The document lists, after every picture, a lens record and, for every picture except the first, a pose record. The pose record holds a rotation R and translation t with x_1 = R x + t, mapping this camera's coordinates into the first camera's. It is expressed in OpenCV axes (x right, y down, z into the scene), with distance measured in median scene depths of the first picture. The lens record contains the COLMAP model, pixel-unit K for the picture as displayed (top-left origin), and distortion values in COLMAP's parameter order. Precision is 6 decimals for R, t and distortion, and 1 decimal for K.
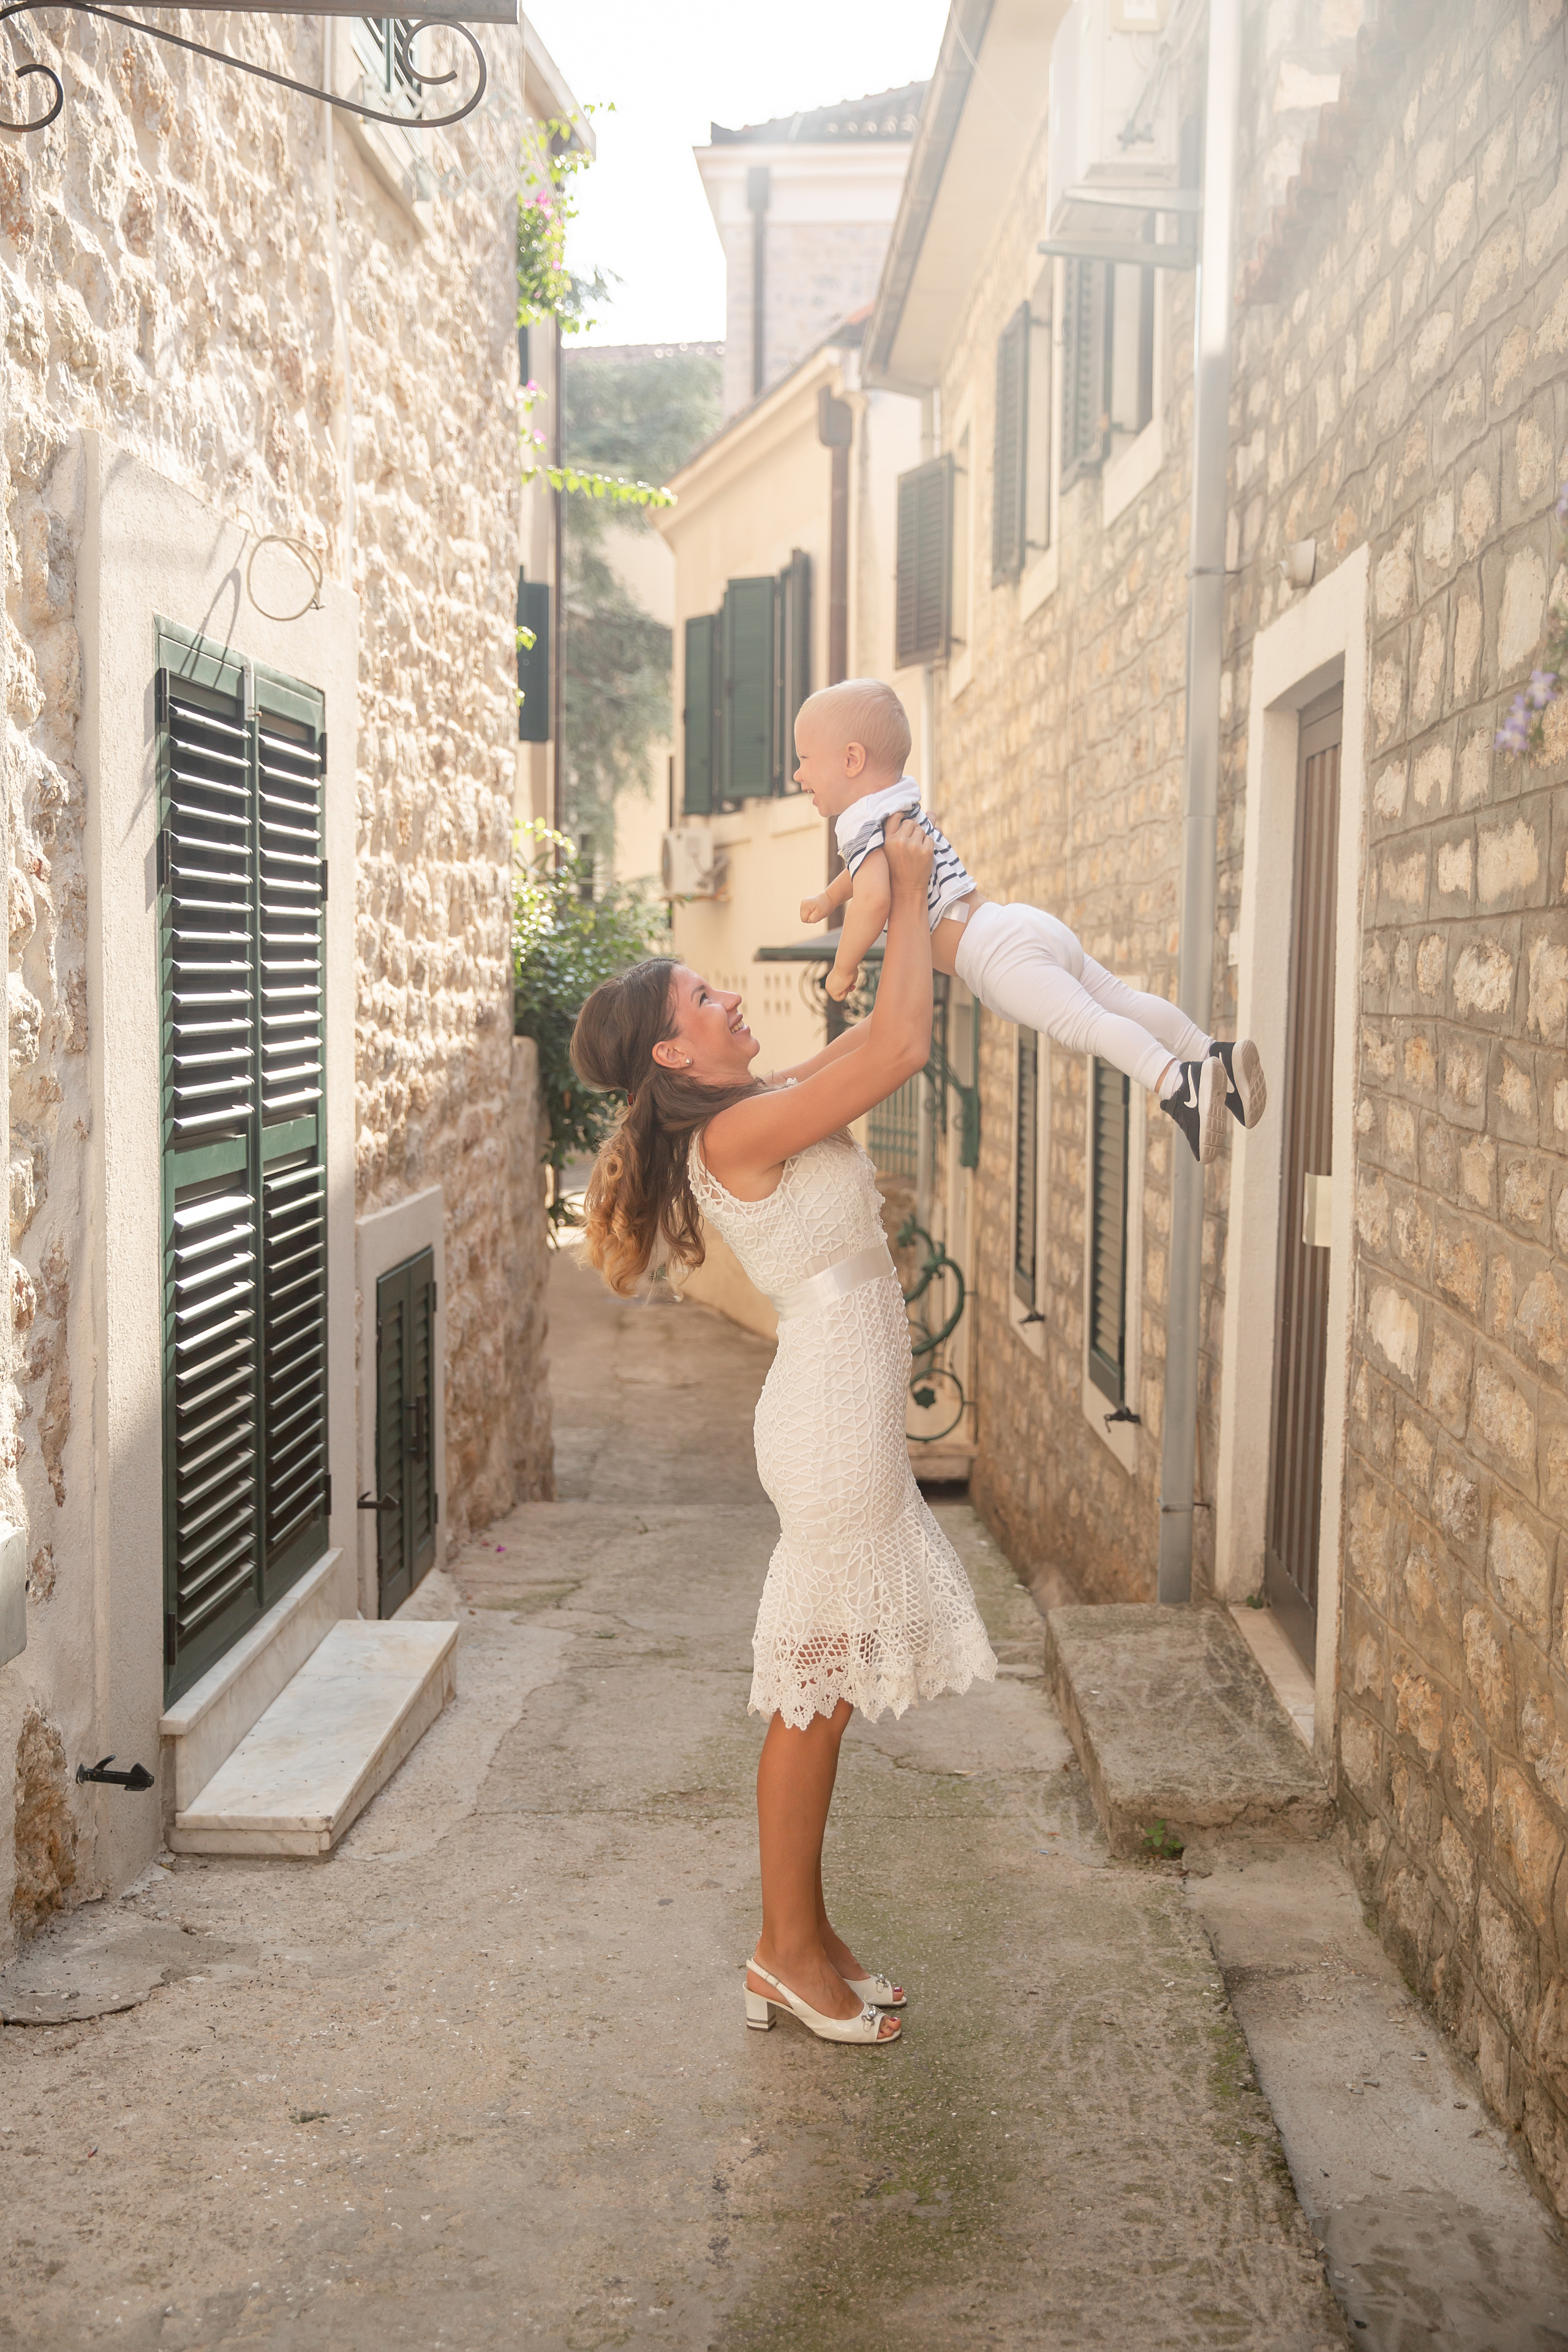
lens RADIAL K [[2641.1, 0, 784.0], [0, 2641.1, 1176.0], [0, 0, 1]] dist [0.010935, 0.065781]
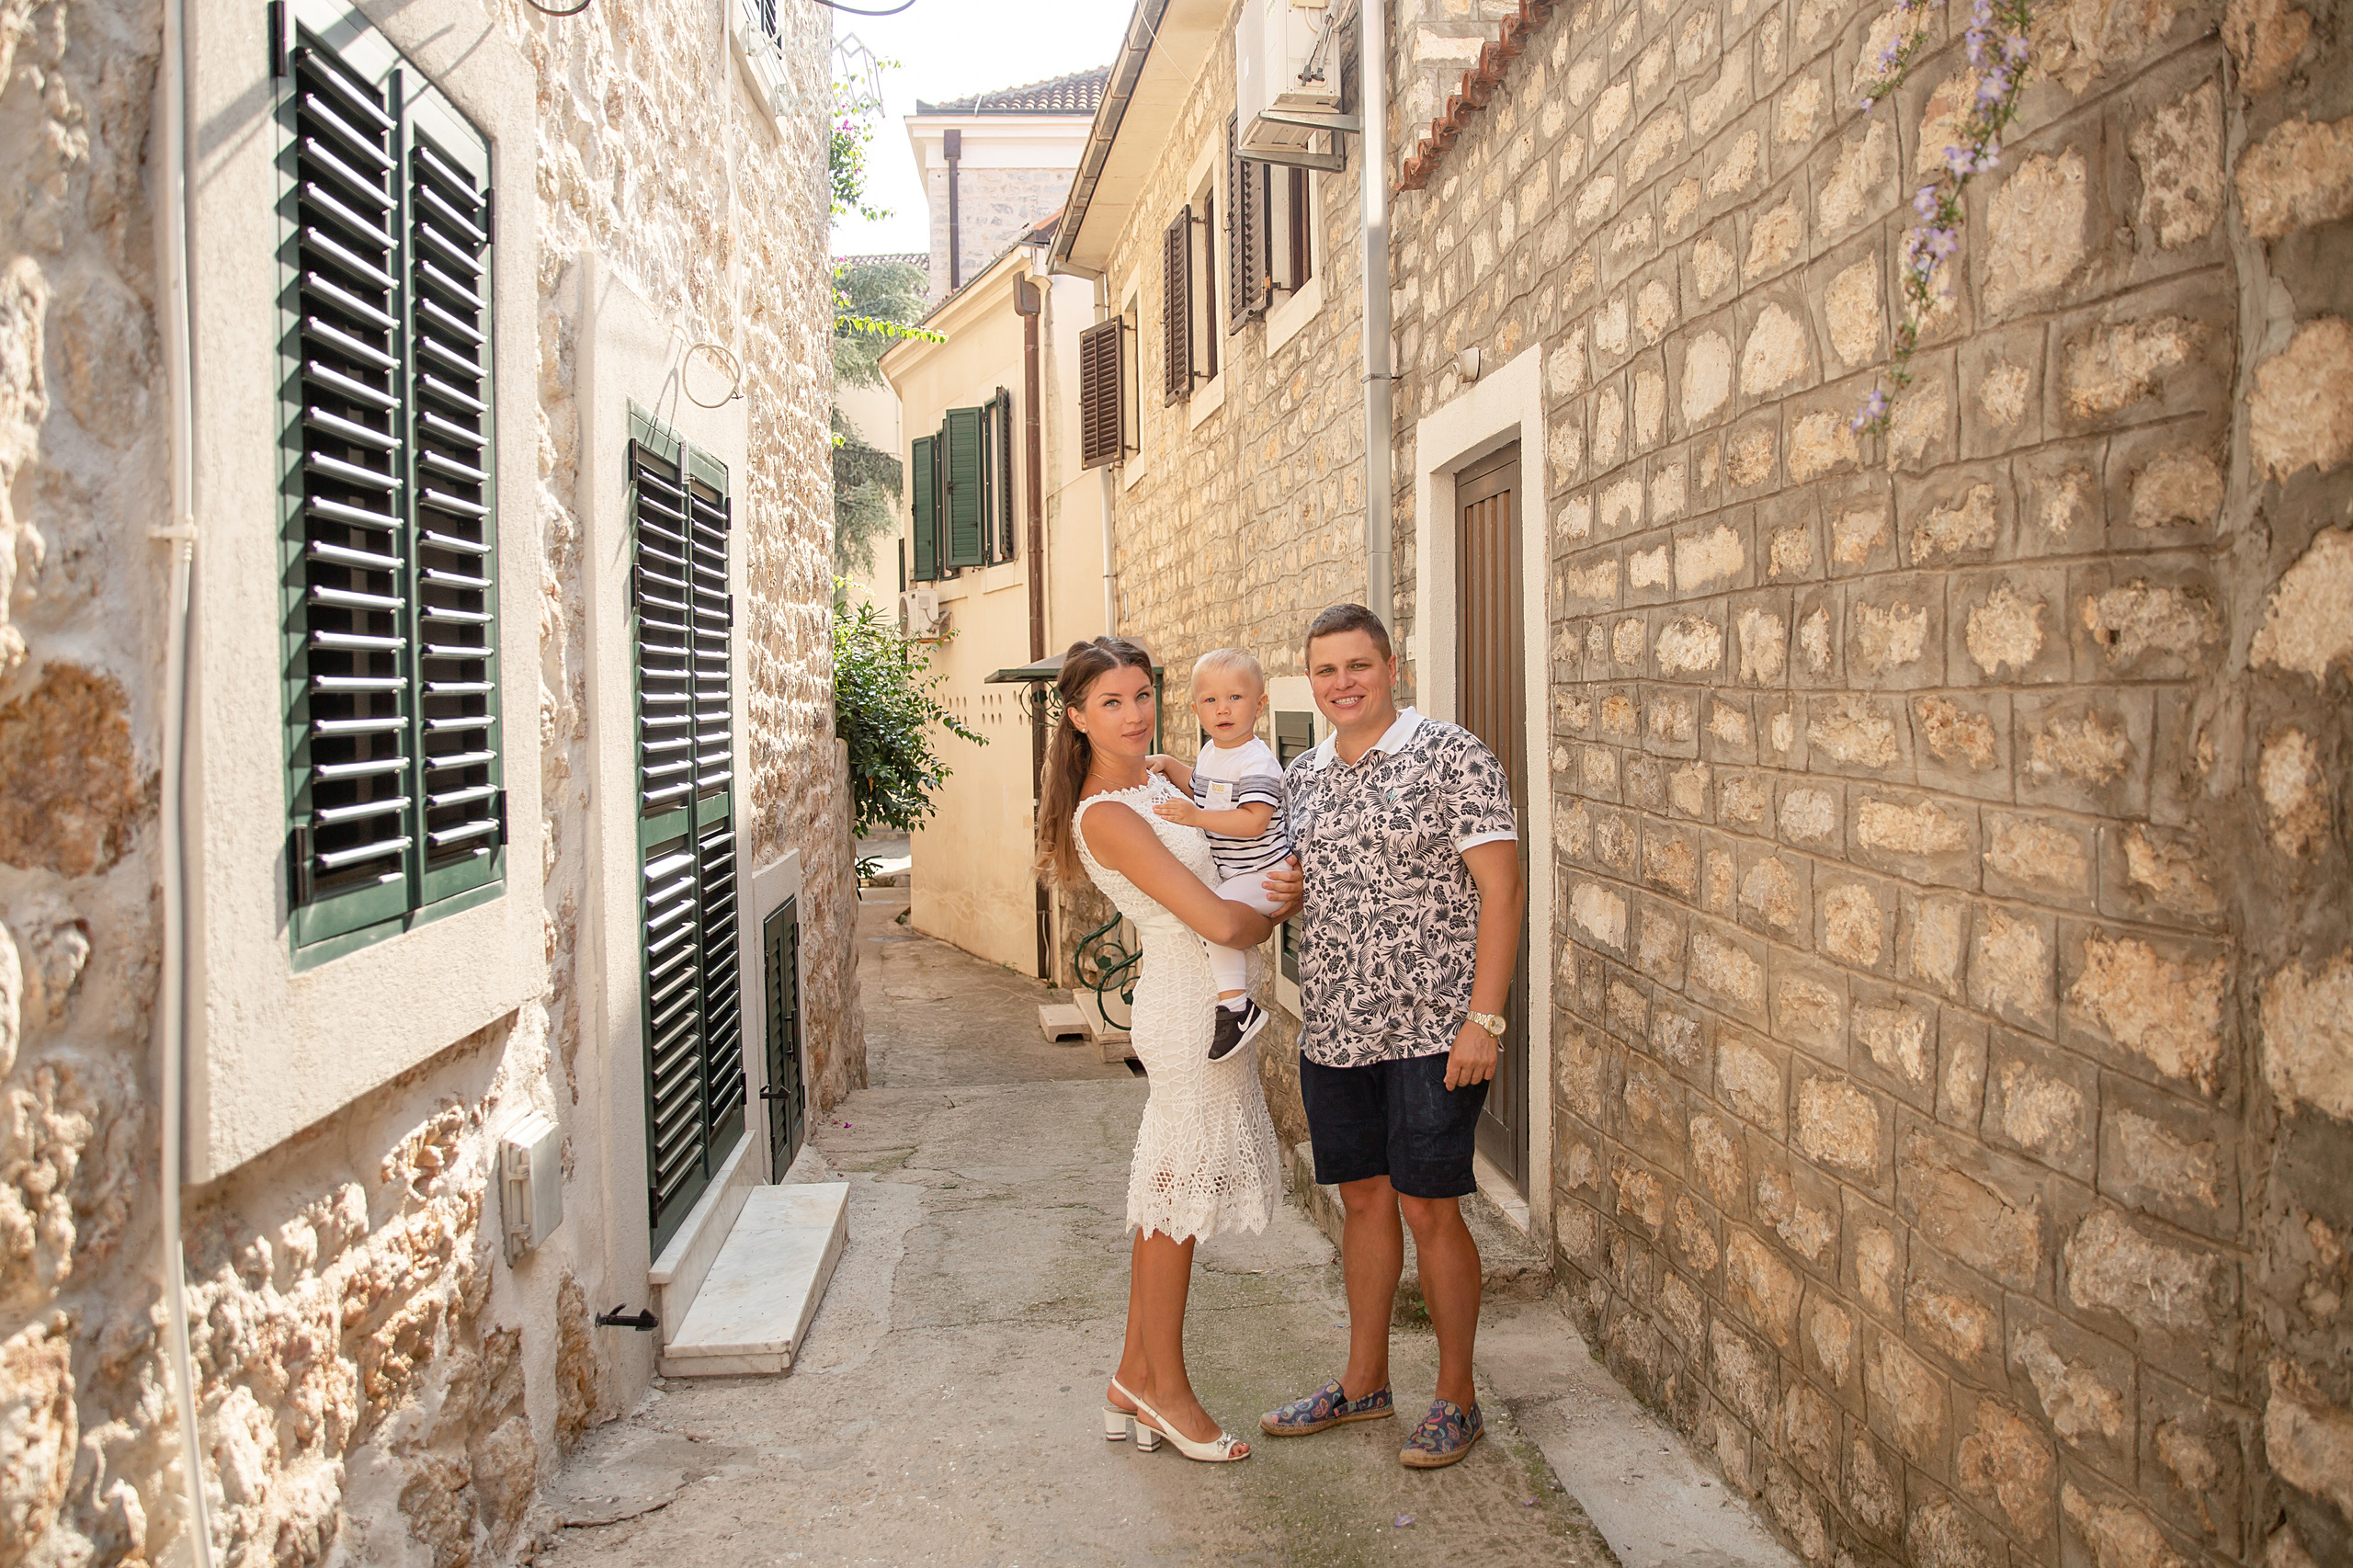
lens RADIAL K [[1885.6, 0, 1281.6], [0, 1885.6, 726.7], [0, 0, 1]] dist [-0.124394, 0.085715]
pose [[0.984936, -0.029776, 0.170335, -0.066720], [0.040152, 0.997520, -0.057802, 0.008564], [-0.168192, 0.063771, 0.983689, 0.061486]]
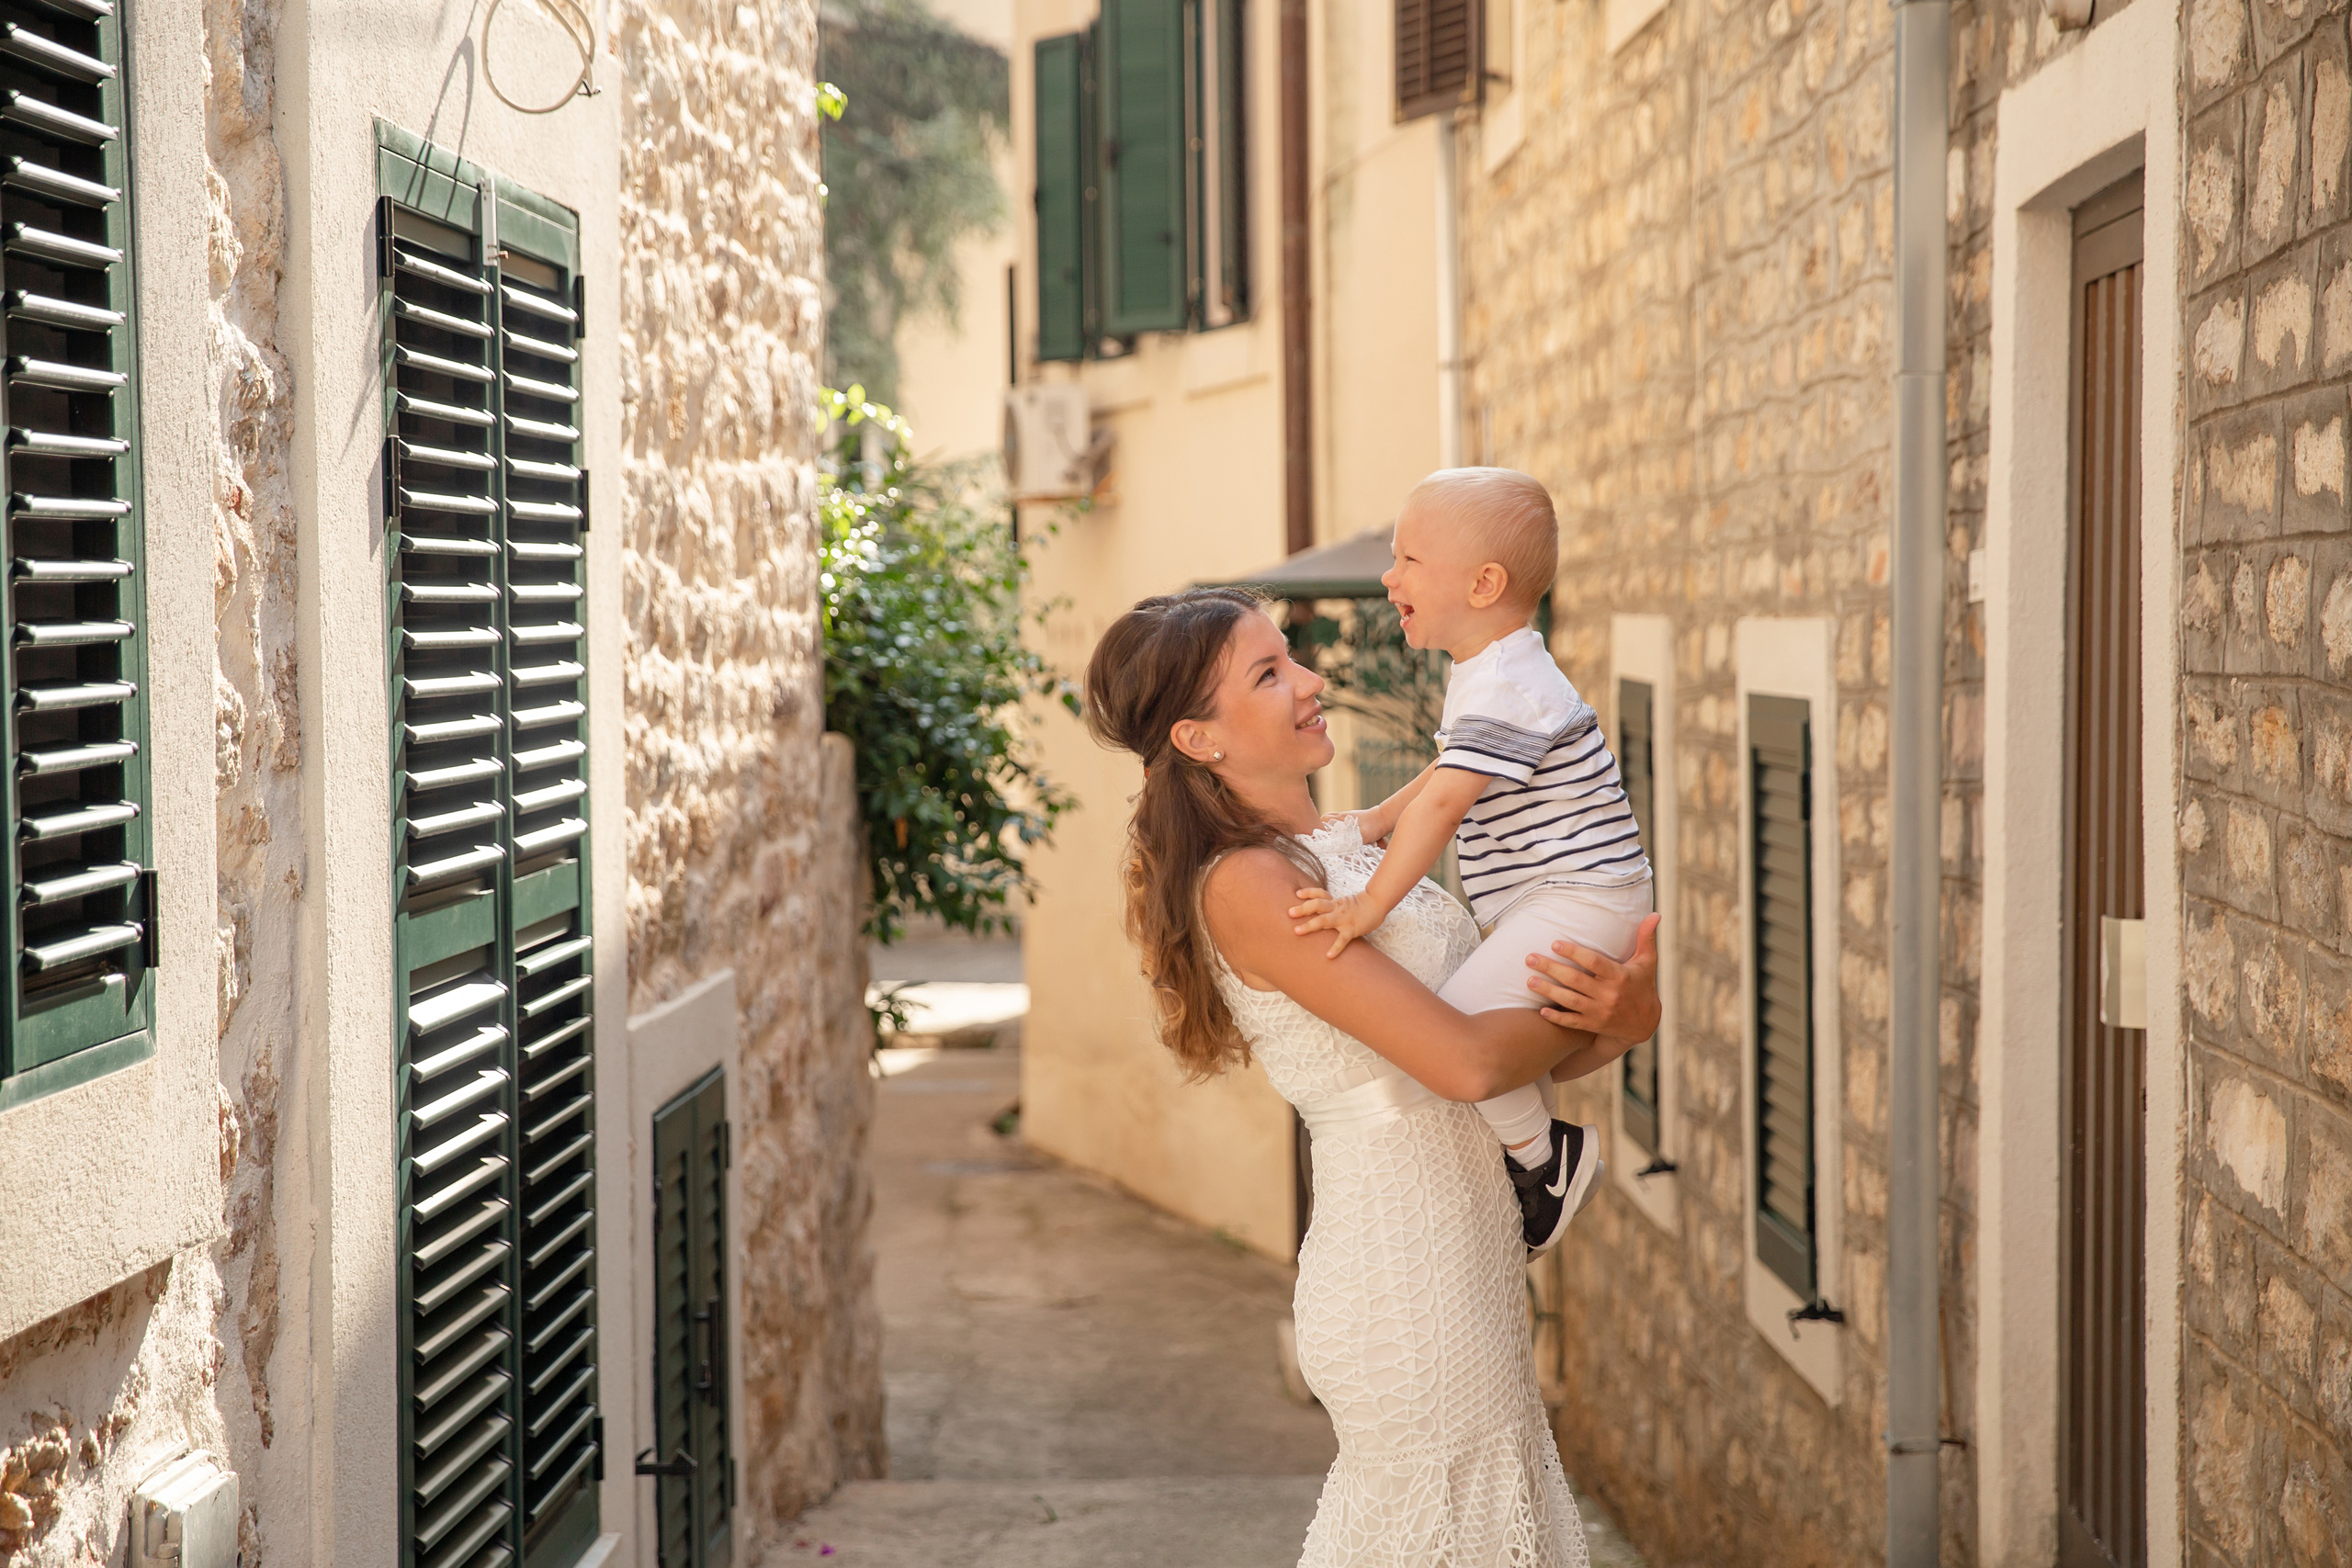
lens RADIAL K [[4519.8, 0, 1192.9], [0, 4519.8, 780.8], [0, 0, 1]] dist [0.198440, 0.138496]
pose [[0.999785, -0.020322, 0.004048, -0.030036], [0.020468, 0.998978, -0.040294, 0.005770], [-0.003225, 0.040368, 0.999180, -0.122301]]
